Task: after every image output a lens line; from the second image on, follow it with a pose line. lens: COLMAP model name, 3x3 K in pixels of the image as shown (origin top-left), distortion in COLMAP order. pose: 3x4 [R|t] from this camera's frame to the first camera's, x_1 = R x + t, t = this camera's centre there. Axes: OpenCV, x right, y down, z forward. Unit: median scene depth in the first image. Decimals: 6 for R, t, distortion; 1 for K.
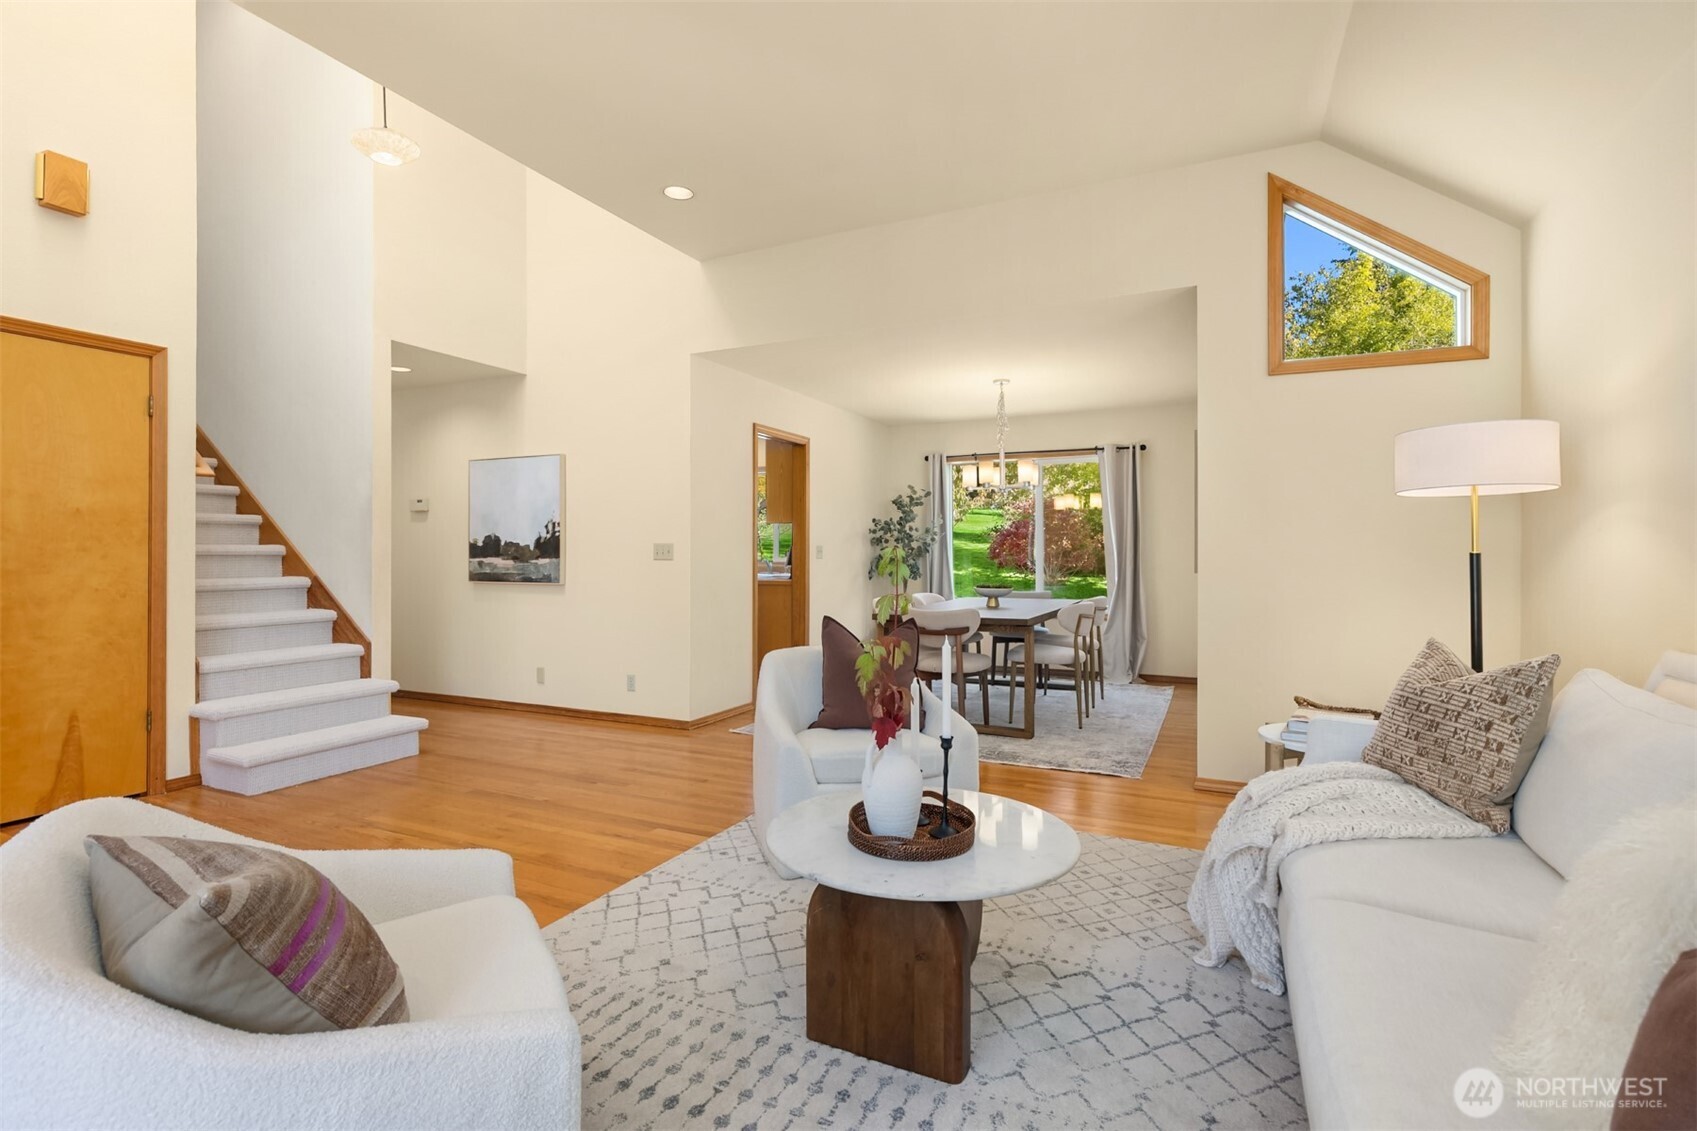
lens RADIAL K [[813.5, 0, 833.9], [0, 813.5, 550.9], [0, 0, 1]] dist [0.000860, 0.000329]
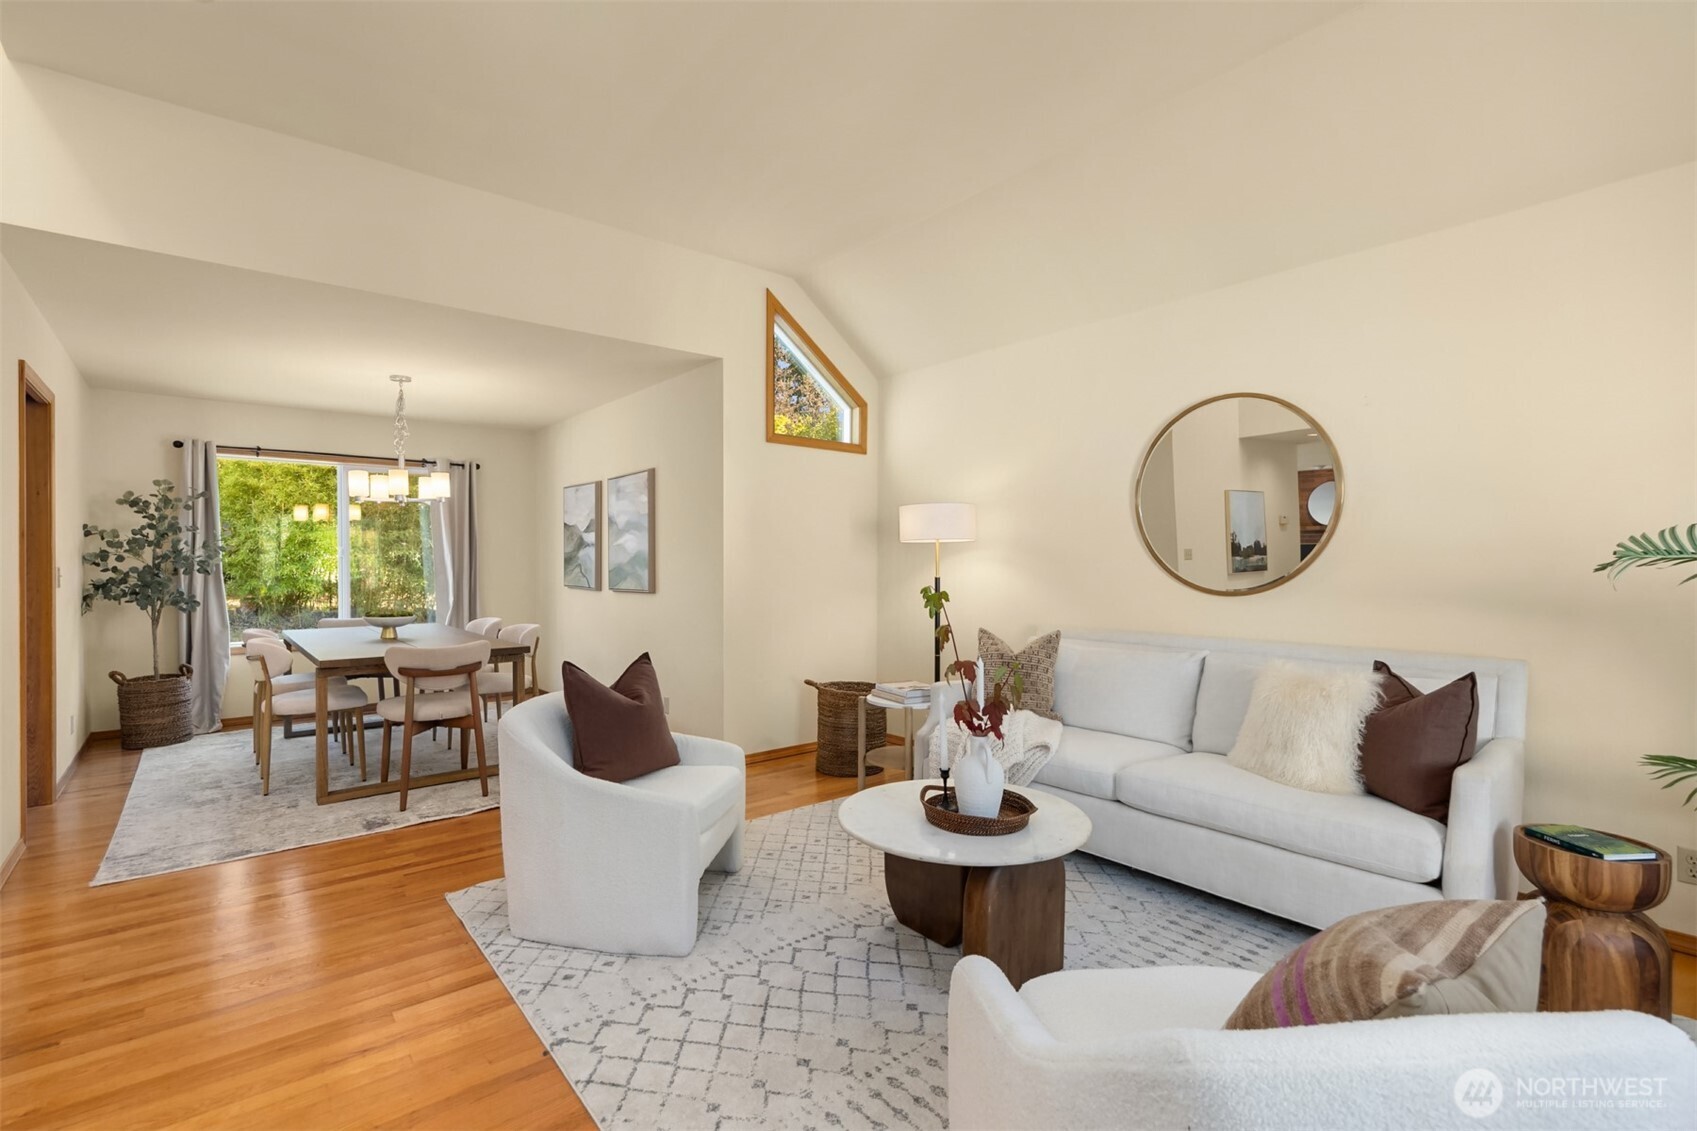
lens RADIAL K [[773.0, 0, 847.4], [0, 773.0, 570.3], [0, 0, 1]] dist [-0.002553, 0.000359]
pose [[0.412734, -0.010607, 0.910790, -0.435286], [-0.001647, 0.999922, 0.012391, -0.017437], [-0.910850, -0.006614, 0.412685, 0.283549]]
